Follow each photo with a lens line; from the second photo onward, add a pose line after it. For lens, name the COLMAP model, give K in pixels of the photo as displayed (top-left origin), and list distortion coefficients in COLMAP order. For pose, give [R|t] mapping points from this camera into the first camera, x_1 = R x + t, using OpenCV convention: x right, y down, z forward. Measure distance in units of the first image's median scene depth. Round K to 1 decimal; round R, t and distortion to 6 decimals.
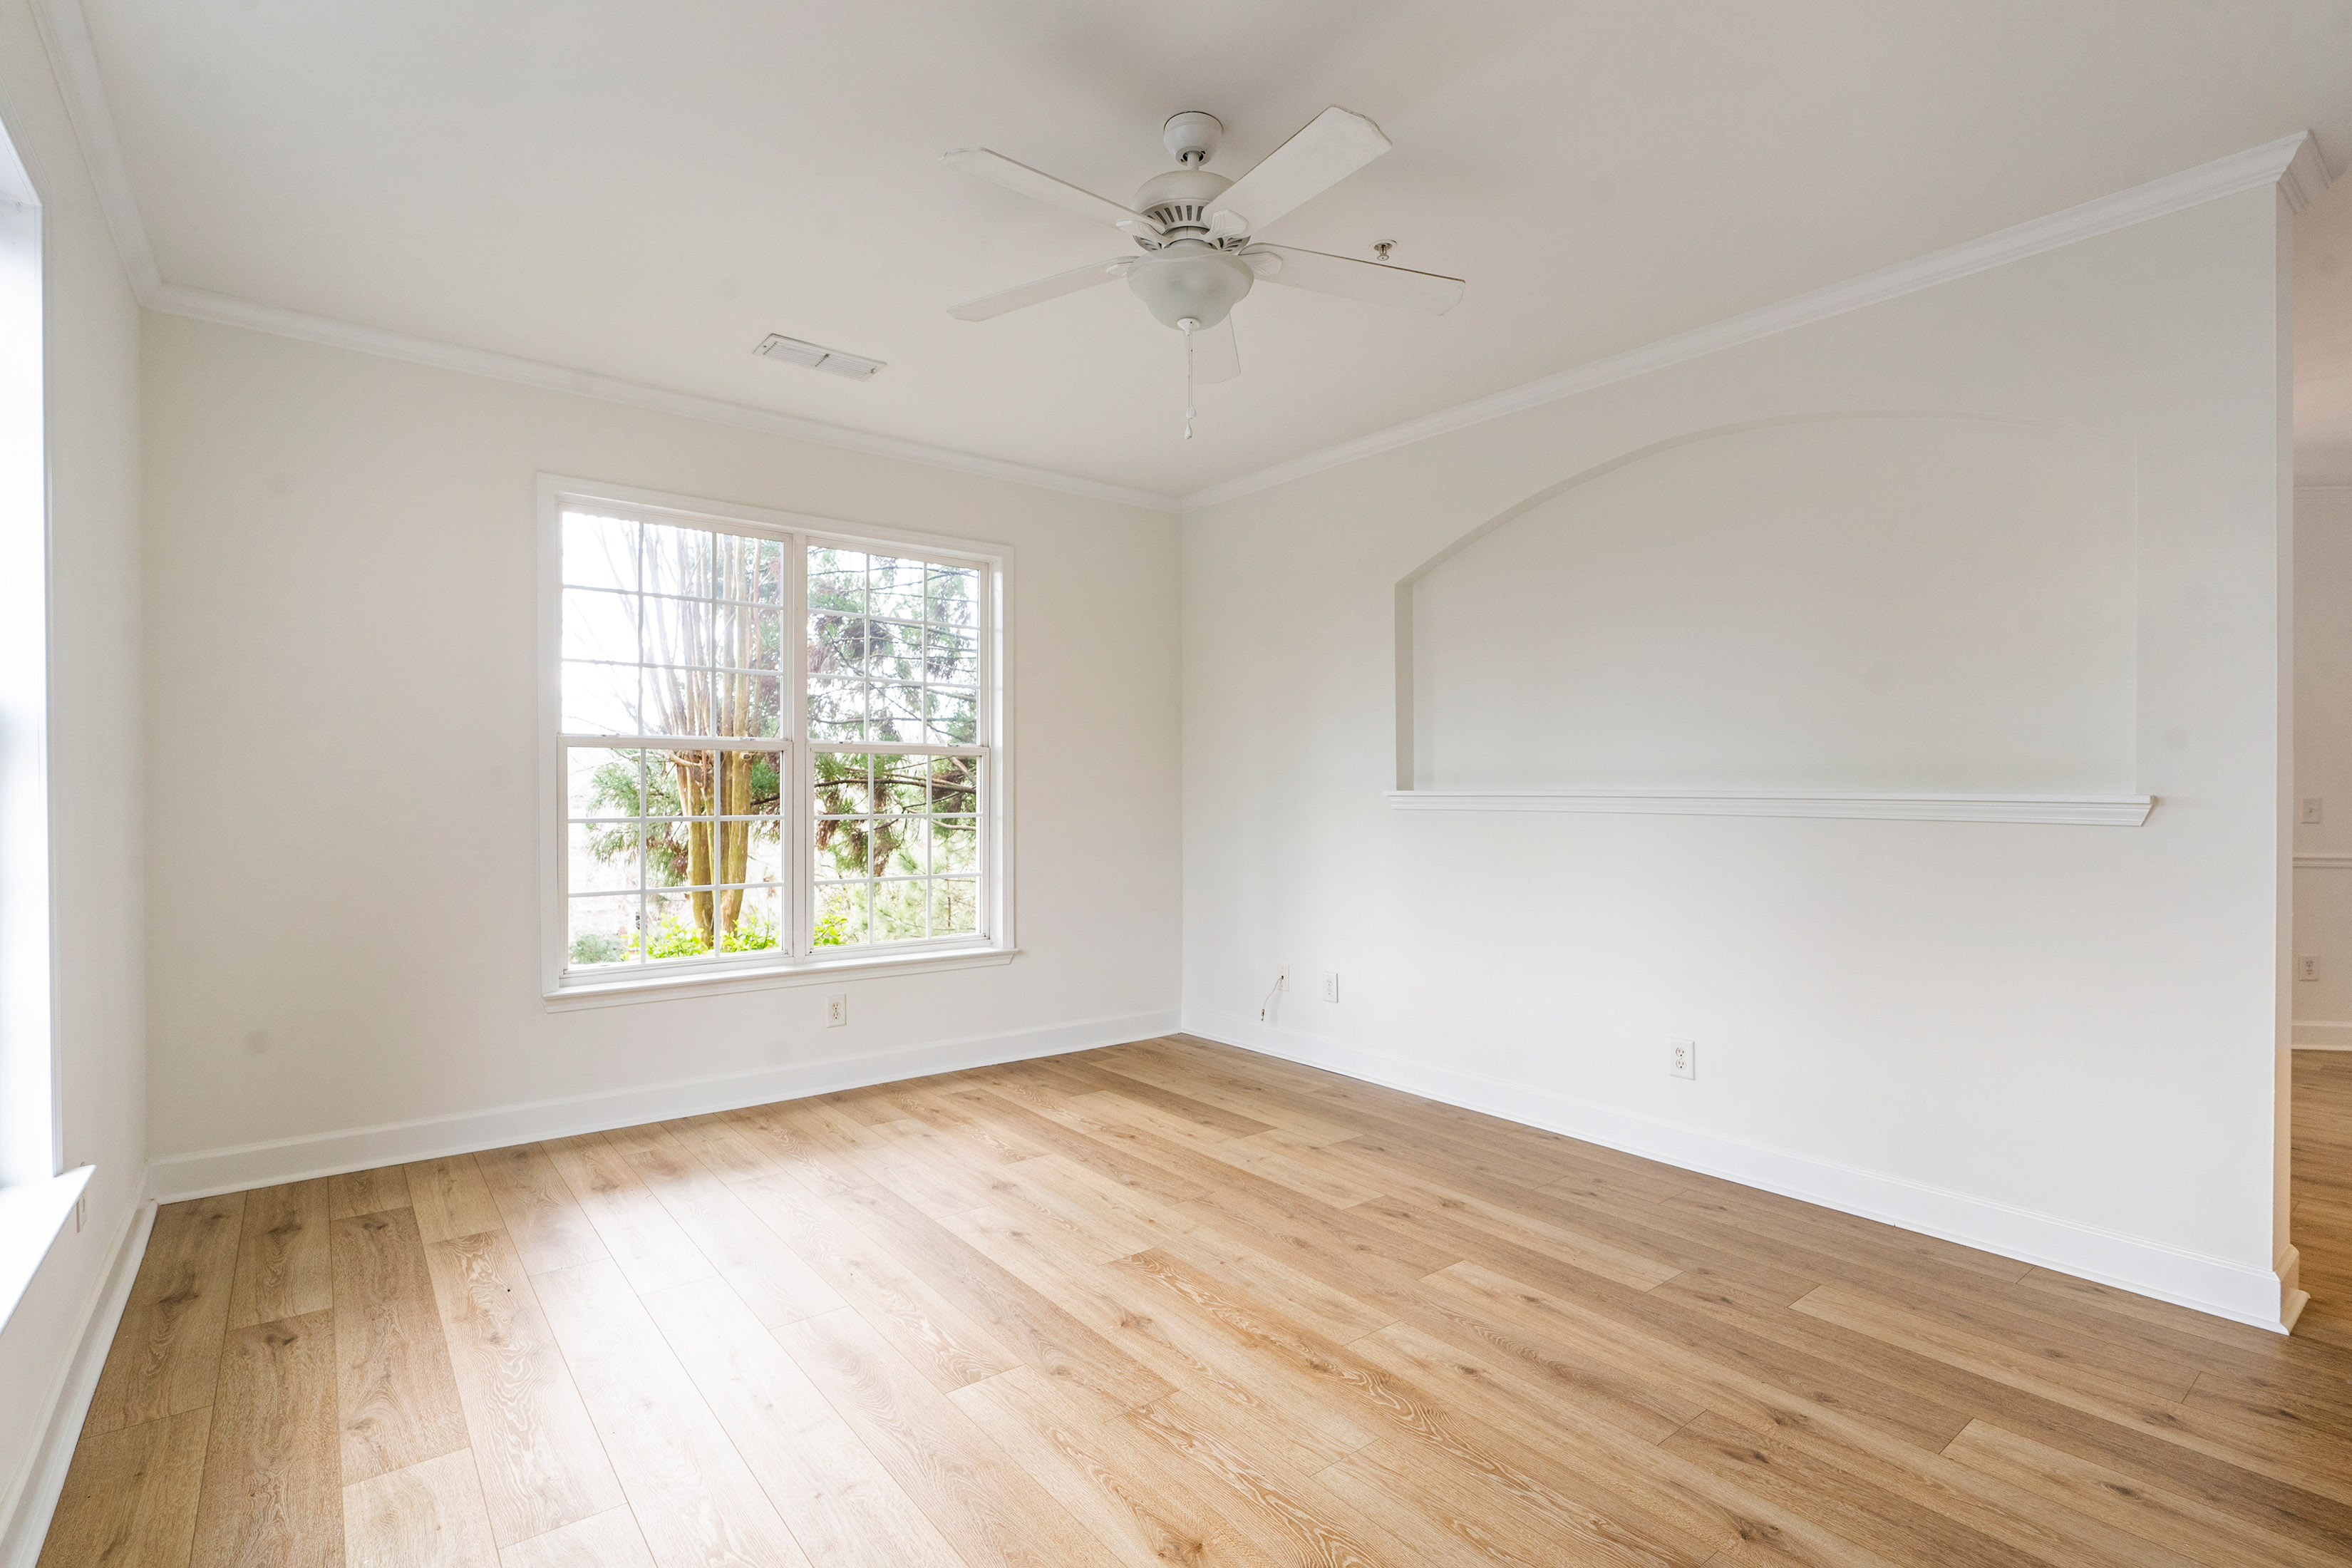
lens RADIAL K [[1100.0, 0, 1200.1], [0, 1100.0, 780.3], [0, 0, 1]] dist [-0.005661, 0.003264]
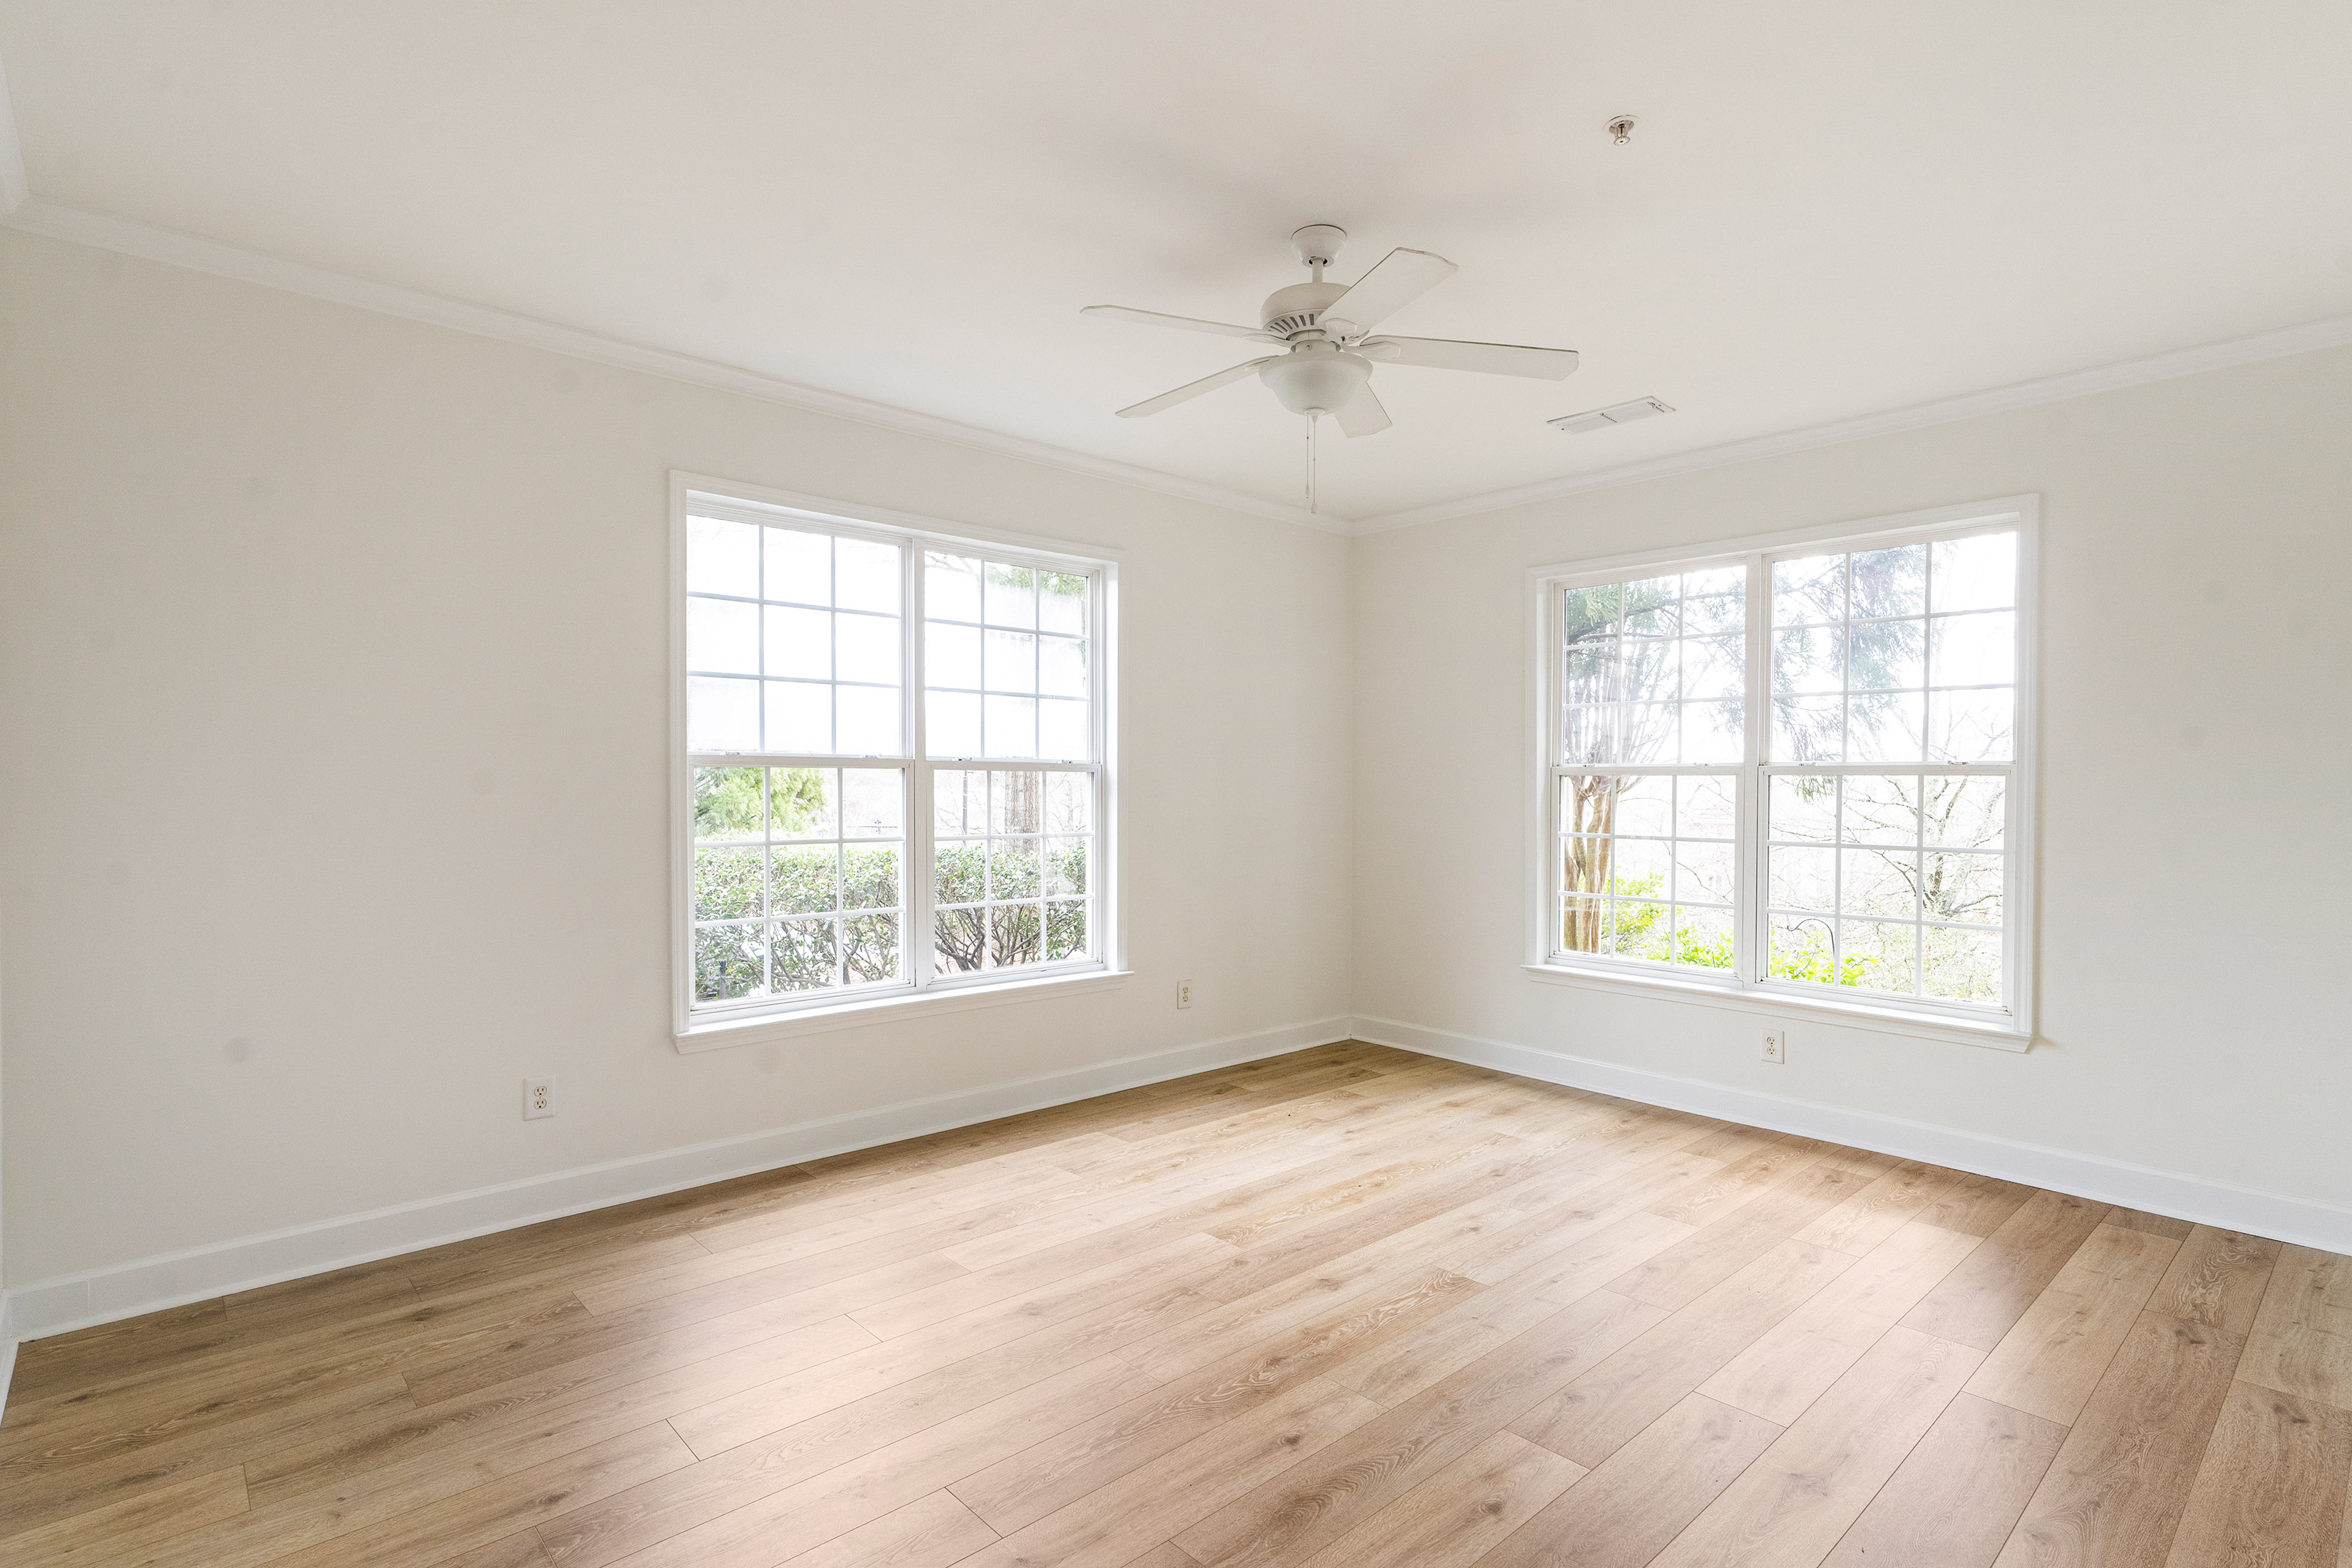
lens RADIAL K [[1195.2, 0, 1194.7], [0, 1195.2, 806.9], [0, 0, 1]] dist [-0.001936, 0.000798]
pose [[0.061029, 0.016472, -0.998000, 0.956363], [-0.001291, 0.999864, 0.016424, -0.012463], [0.998135, 0.000286, 0.061042, 0.658275]]
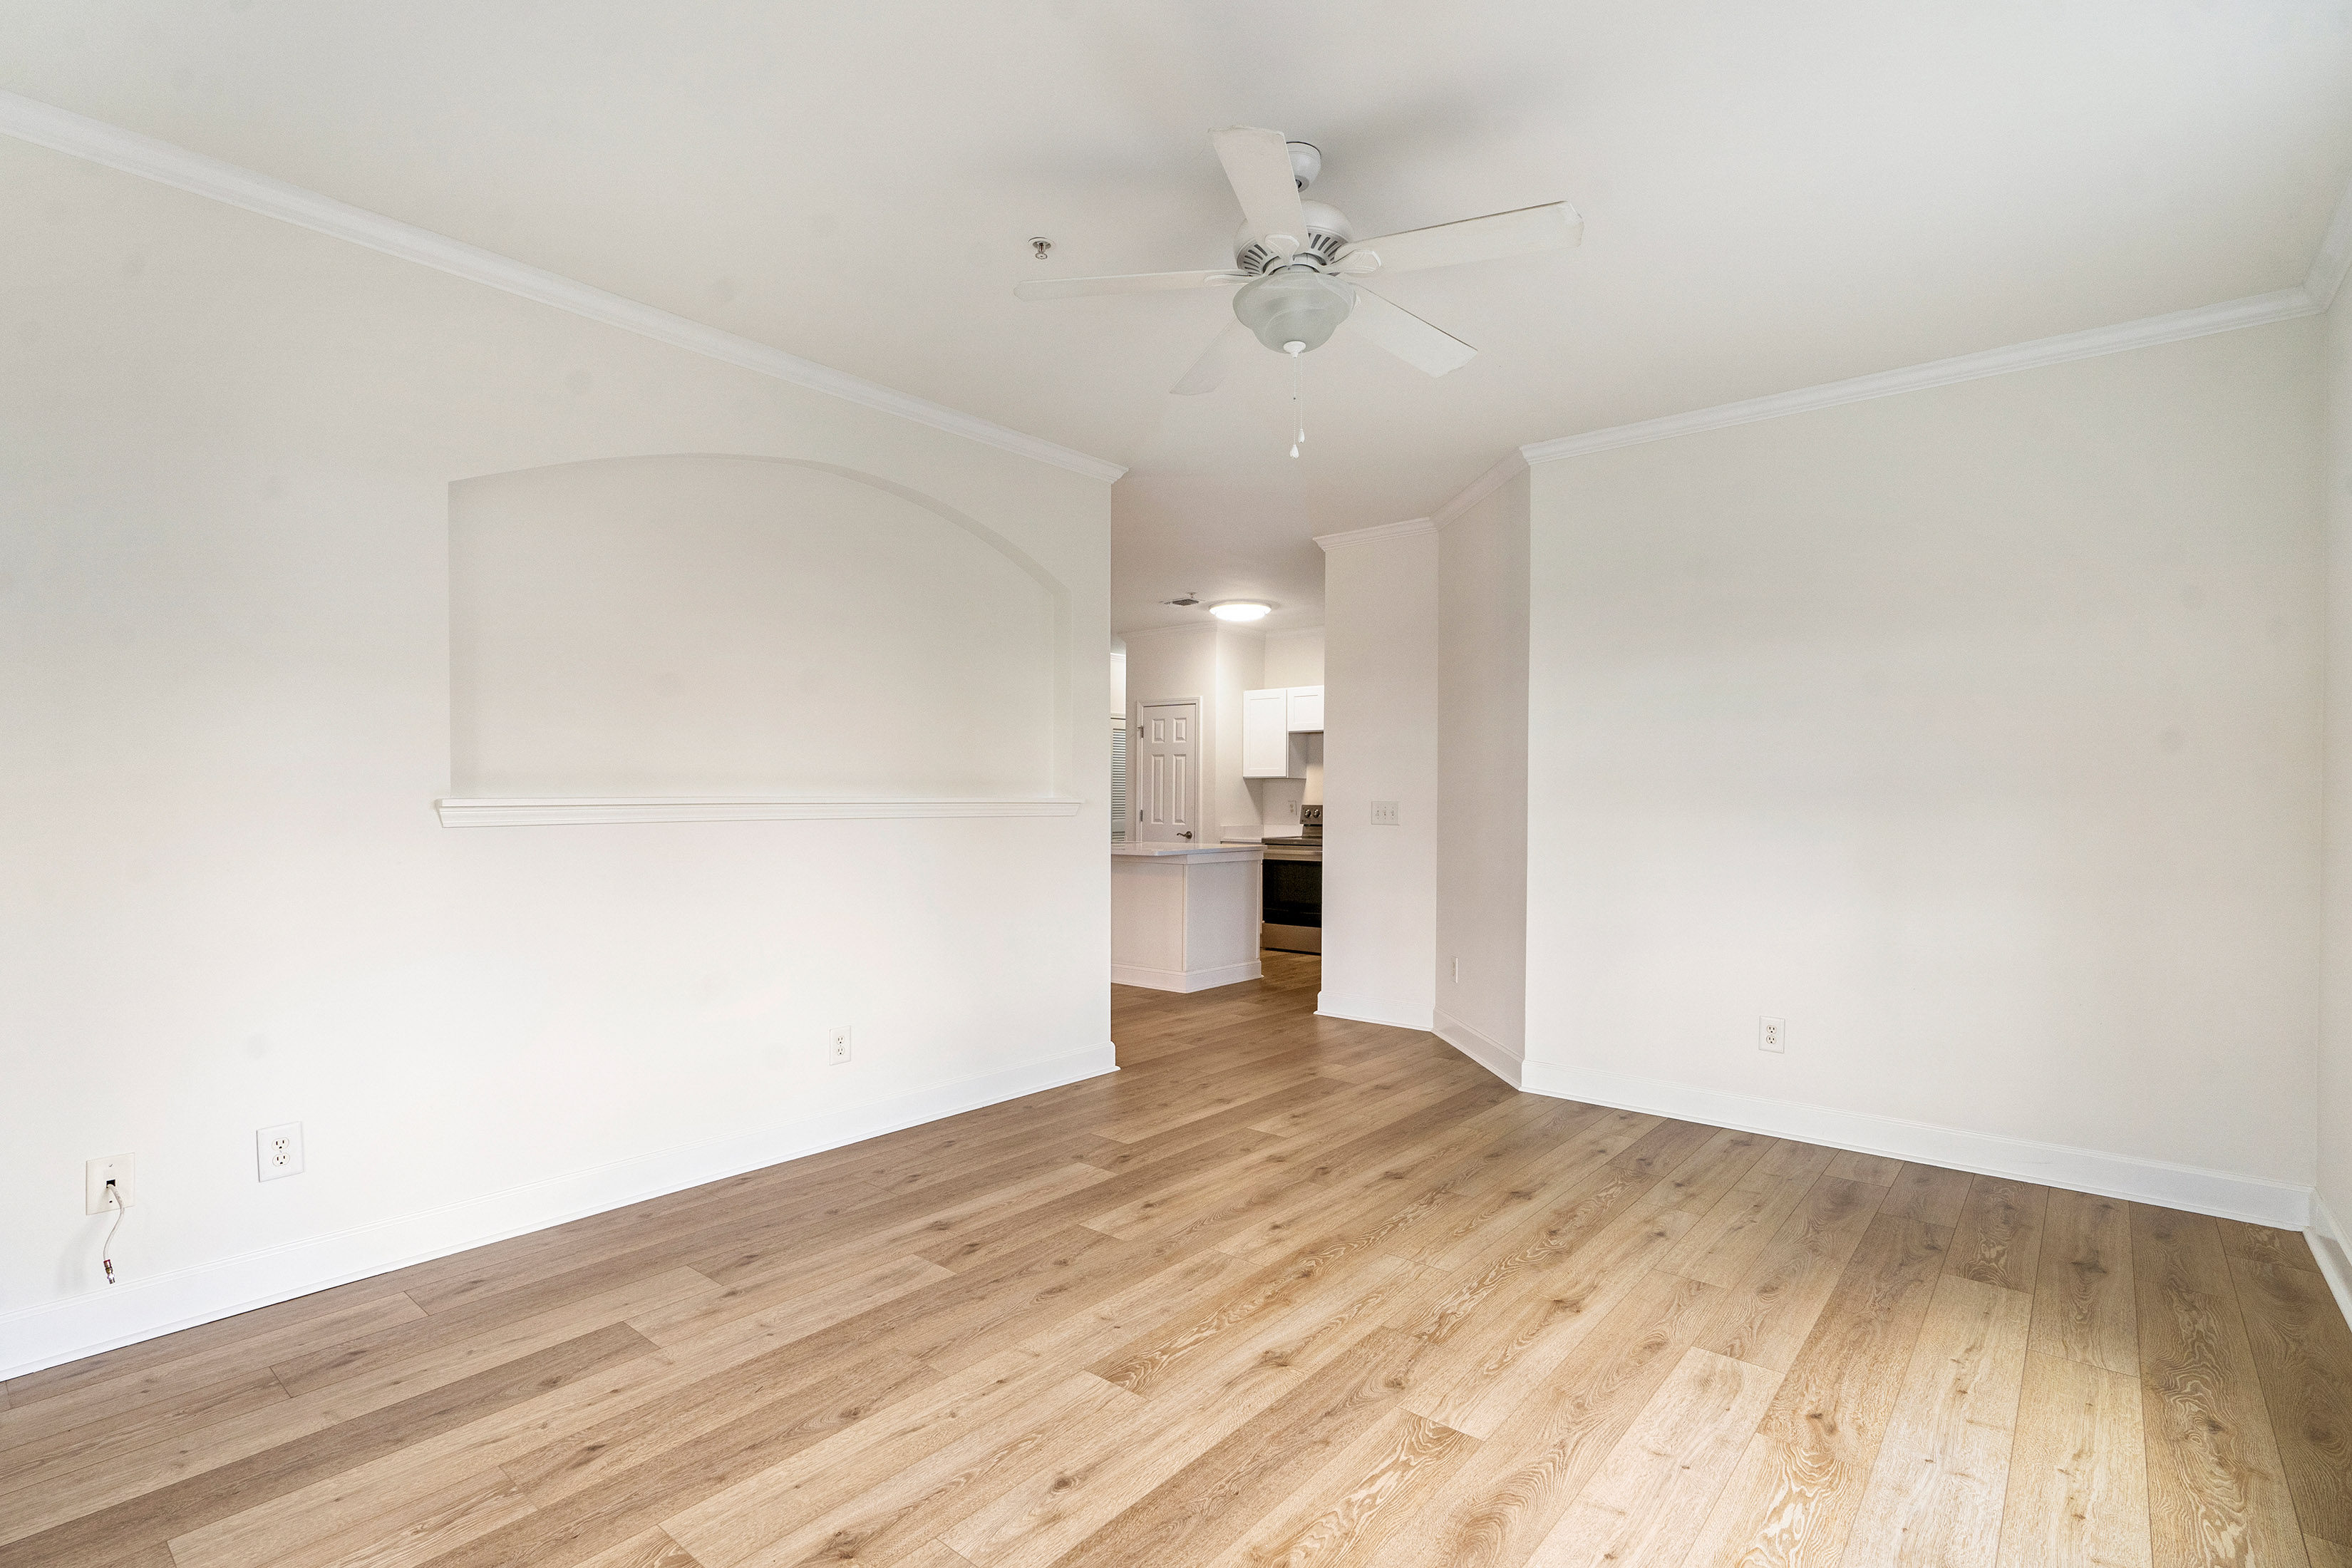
lens RADIAL K [[1100.0, 0, 1171.2], [0, 1100.0, 783.1], [0, 0, 1]] dist [-0.005661, 0.003264]
pose [[-0.172482, 0.006570, 0.984991, -0.817842], [-0.007421, 0.999941, -0.007970, 0.004150], [-0.984985, -0.008685, -0.172423, 1.049509]]
